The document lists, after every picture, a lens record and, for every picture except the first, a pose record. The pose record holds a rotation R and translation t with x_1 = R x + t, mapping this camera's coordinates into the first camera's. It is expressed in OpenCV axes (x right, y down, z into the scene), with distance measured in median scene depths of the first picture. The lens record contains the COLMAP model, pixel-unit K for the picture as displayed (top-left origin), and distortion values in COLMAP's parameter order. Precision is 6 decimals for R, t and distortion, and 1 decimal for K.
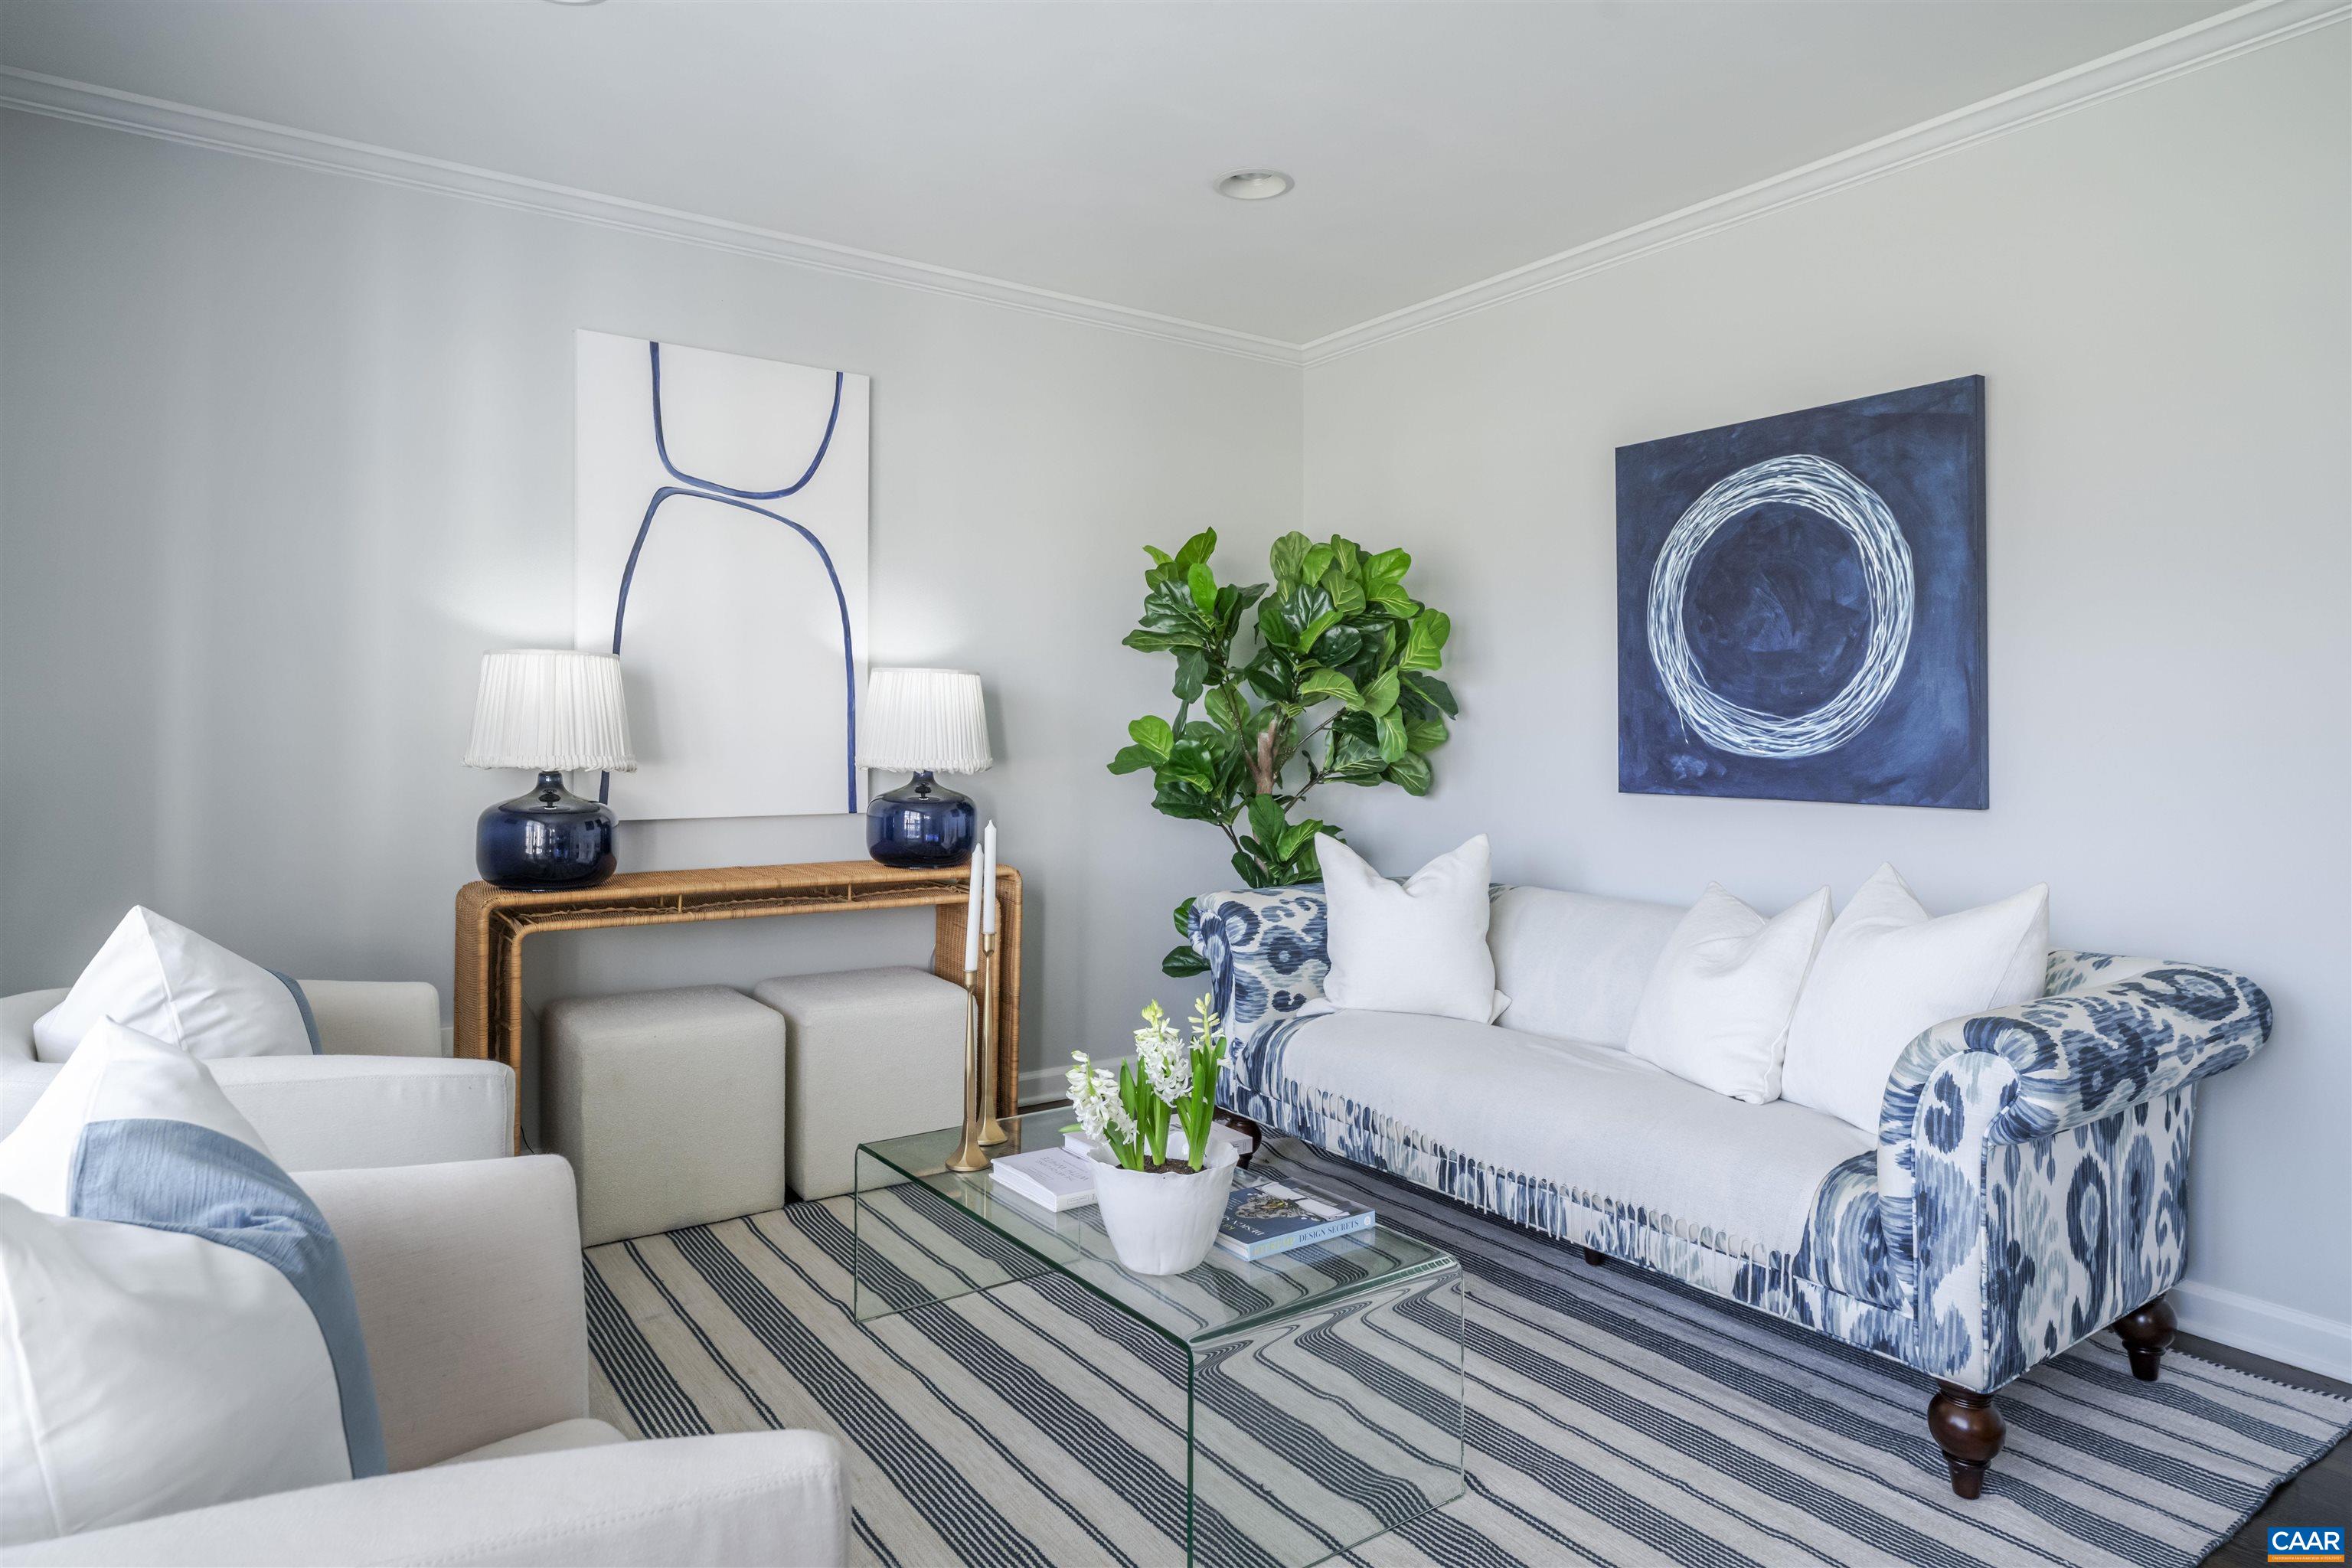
lens RADIAL K [[1362.0, 0, 1204.4], [0, 1362.0, 736.1], [0, 0, 1]] dist [0.000069, -0.000292]
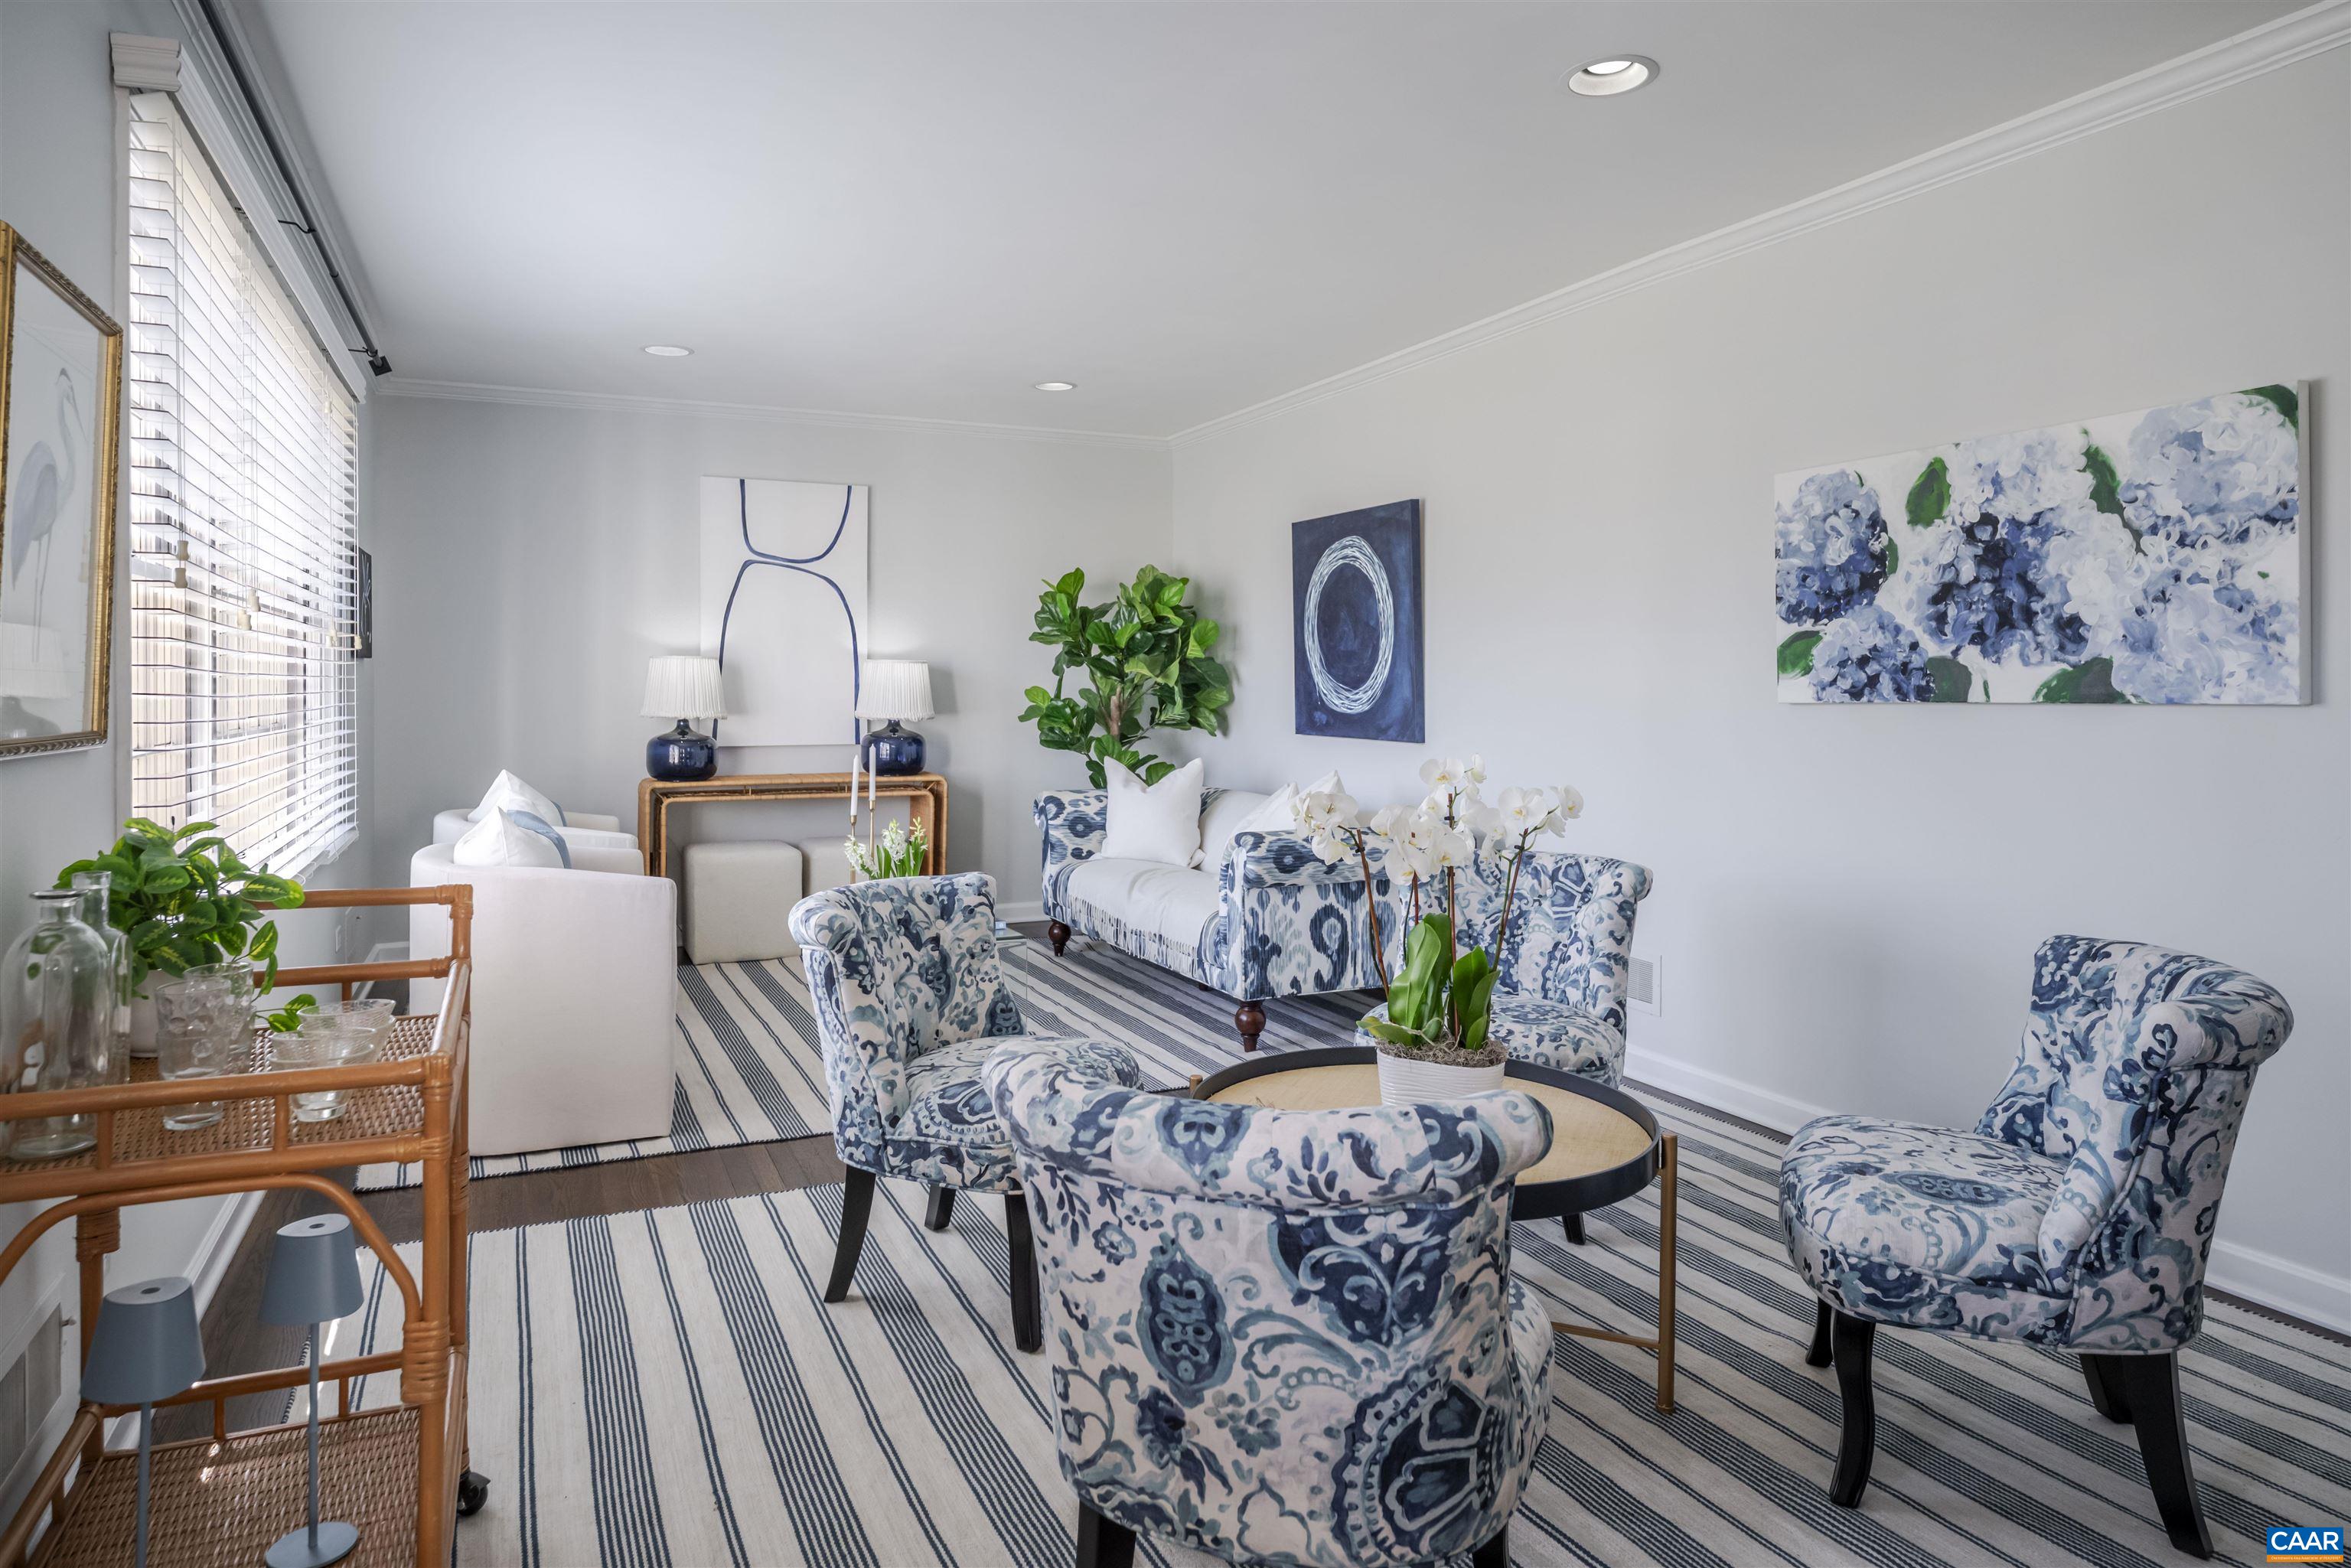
lens RADIAL K [[1415.2, 0, 1174.3], [0, 1415.2, 691.3], [0, 0, 1]] dist [0.000529, 0.000330]
pose [[0.982787, -0.000682, -0.184739, 0.521961], [0.001595, 0.999987, 0.004794, -0.020069], [0.184733, -0.005006, 0.982776, -0.759249]]
